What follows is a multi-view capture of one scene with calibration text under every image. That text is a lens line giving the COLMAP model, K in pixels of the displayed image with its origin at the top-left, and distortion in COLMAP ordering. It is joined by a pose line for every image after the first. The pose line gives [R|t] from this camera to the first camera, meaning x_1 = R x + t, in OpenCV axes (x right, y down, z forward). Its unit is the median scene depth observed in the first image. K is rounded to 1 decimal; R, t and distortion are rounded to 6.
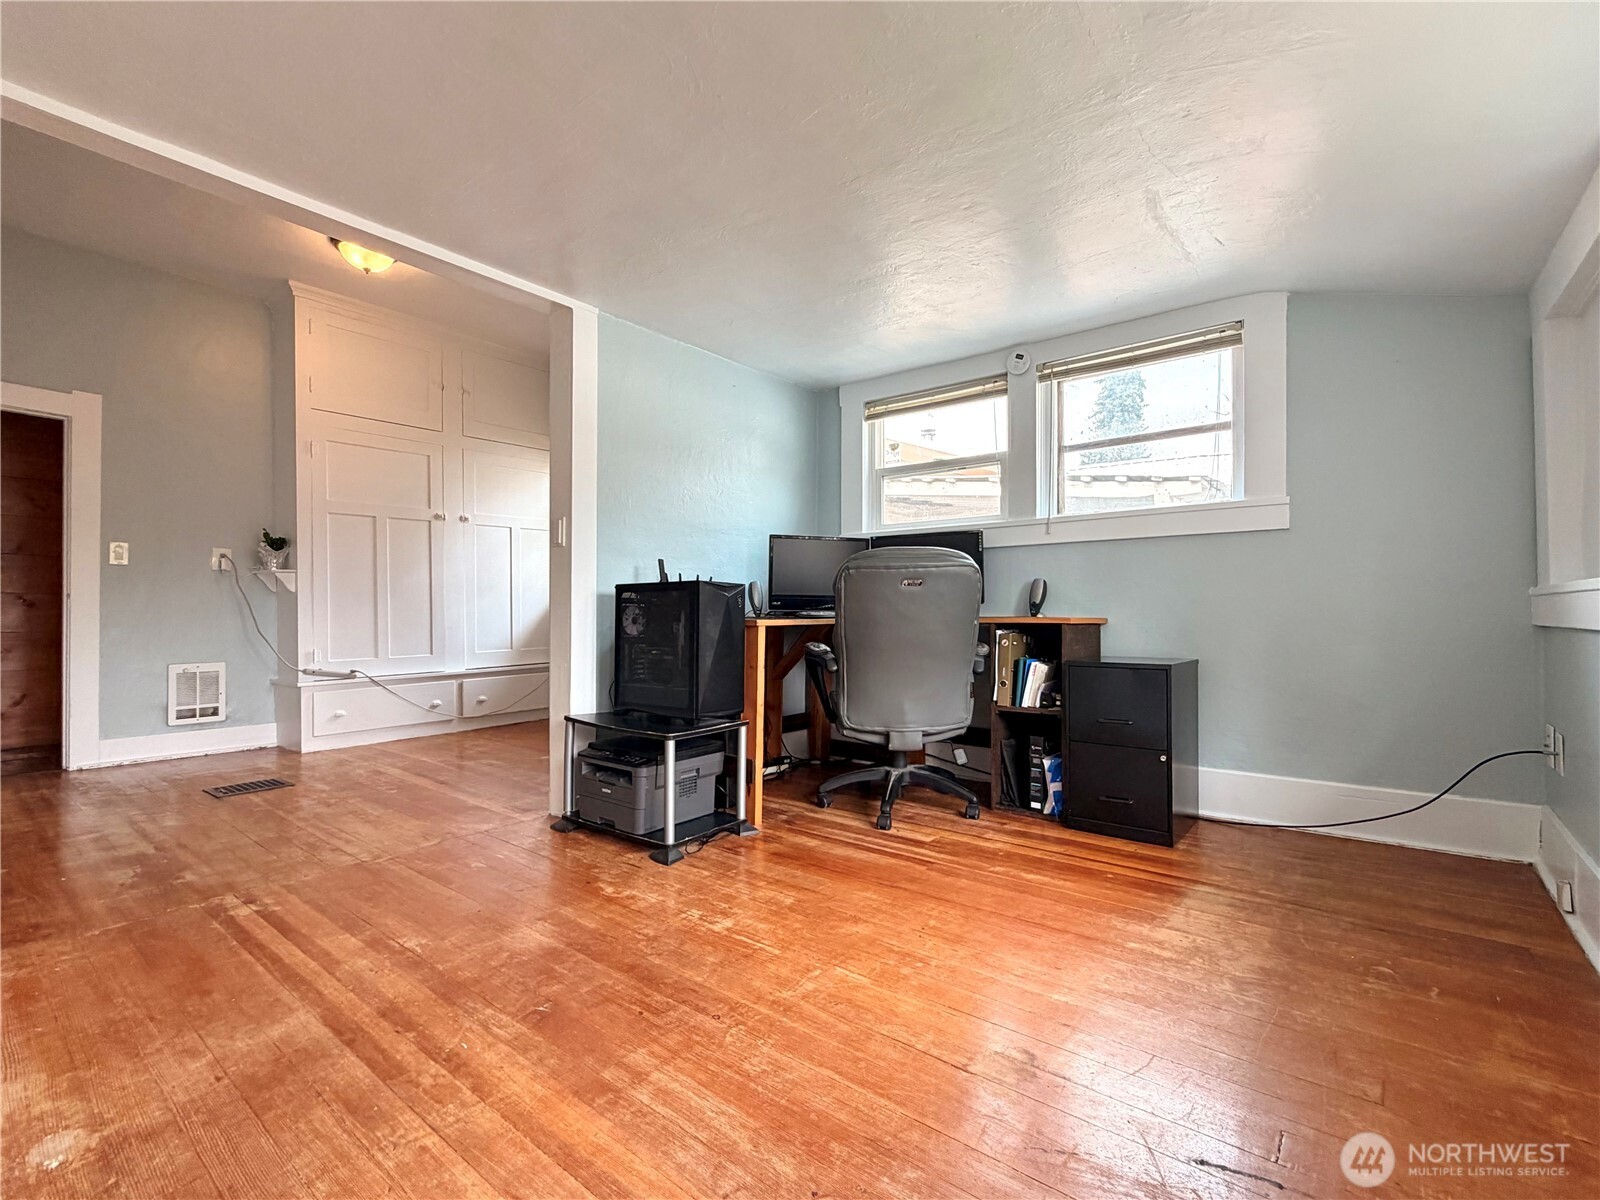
lens RADIAL K [[736.1, 0, 800.0], [0, 736.1, 600.0], [0, 0, 1]] dist [0.002257, 0.000199]
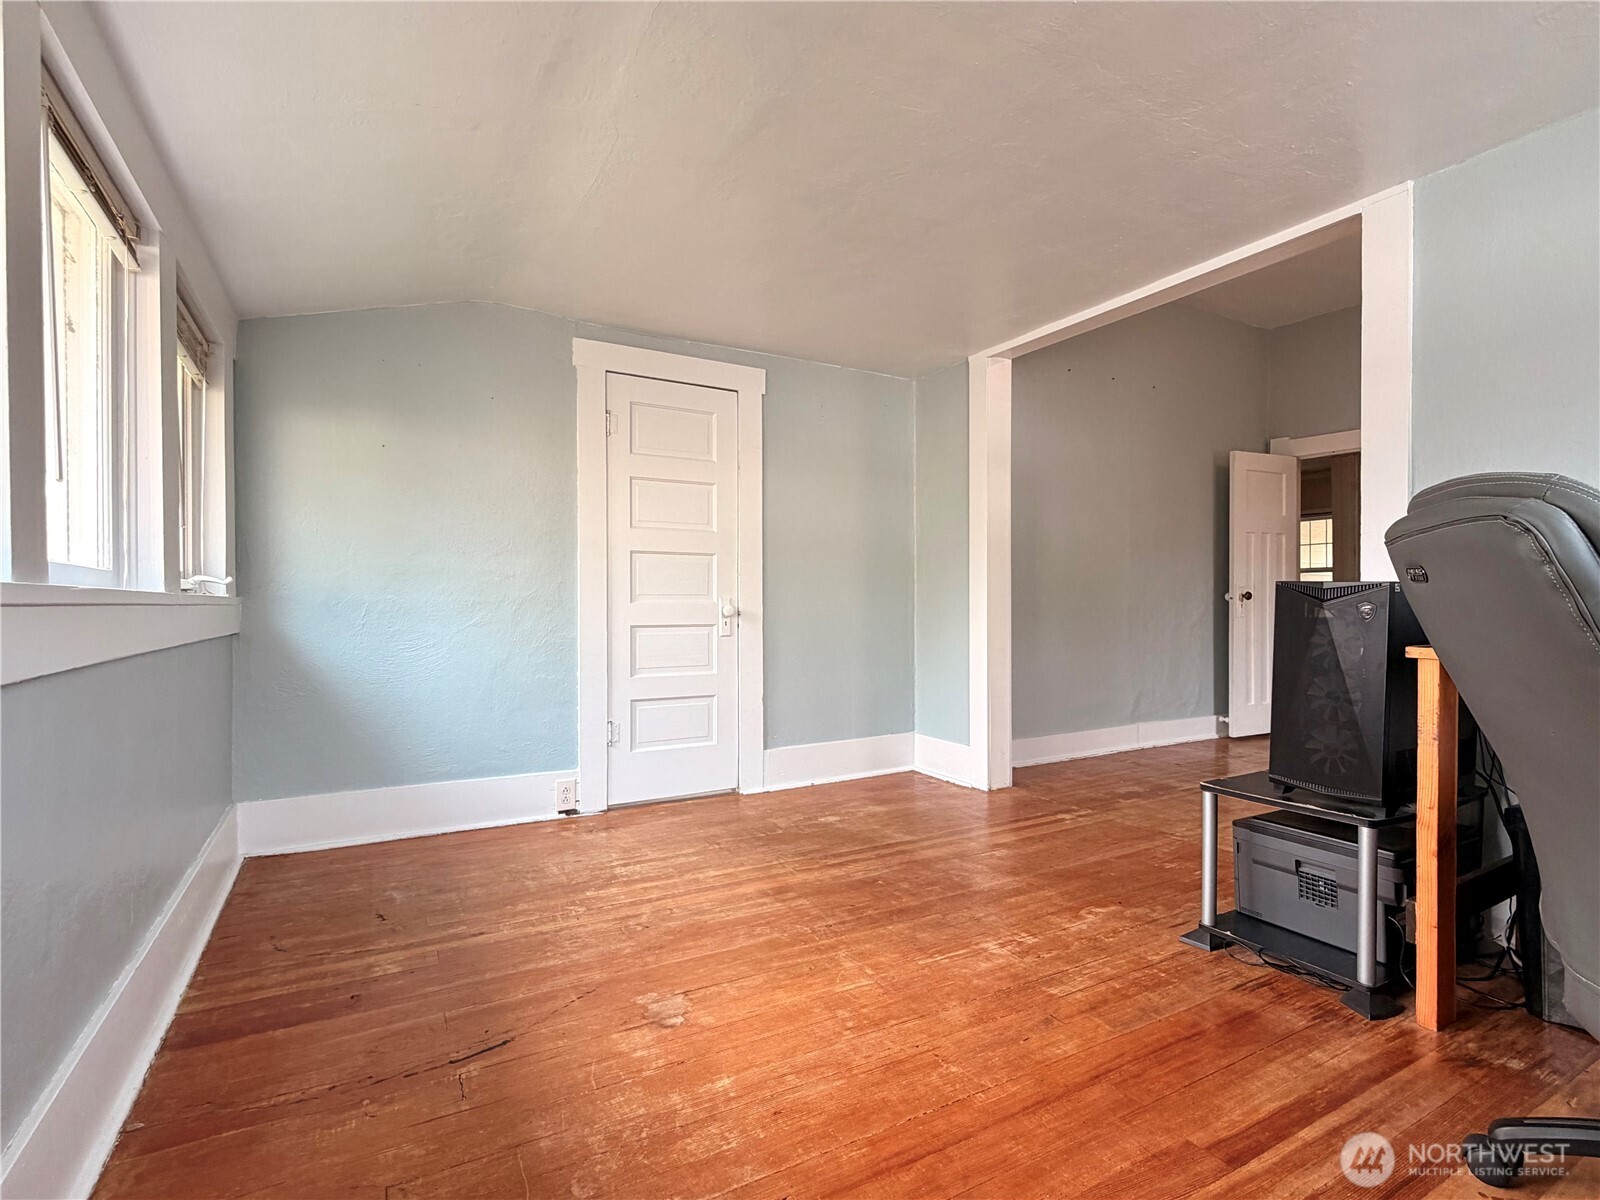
lens RADIAL K [[762.0, 0, 800.0], [0, 762.0, 600.0], [0, 0, 1]] dist [-0.000032, 0.000266]
pose [[-0.374366, -0.002089, -0.927279, 0.727121], [0.008476, 0.999948, -0.005675, -0.009201], [0.927242, -0.009984, -0.374328, 0.905134]]
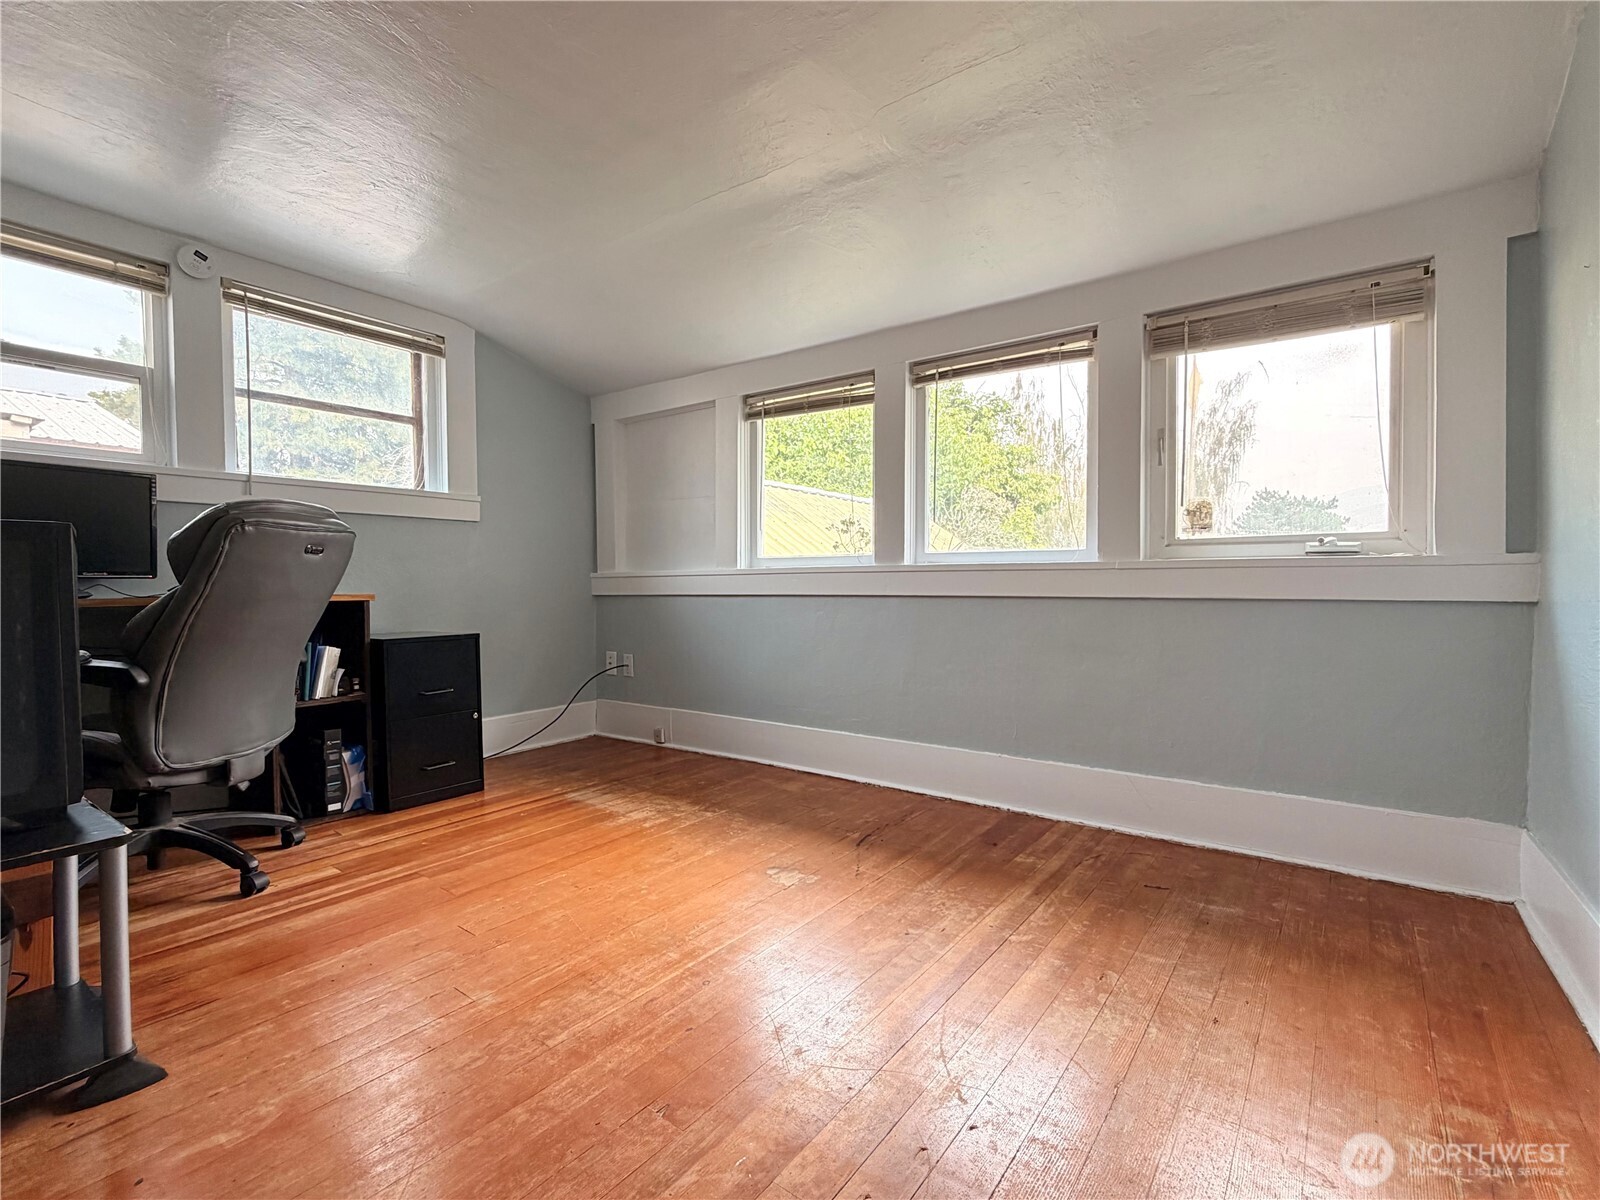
lens RADIAL K [[736.1, 0, 800.0], [0, 736.1, 600.0], [0, 0, 1]] dist [0.002257, 0.000199]
pose [[-0.034161, -0.017132, 0.999270, -0.687048], [-0.005570, 0.999841, 0.016951, 0.014108], [-0.999401, -0.004987, -0.034251, 0.559049]]
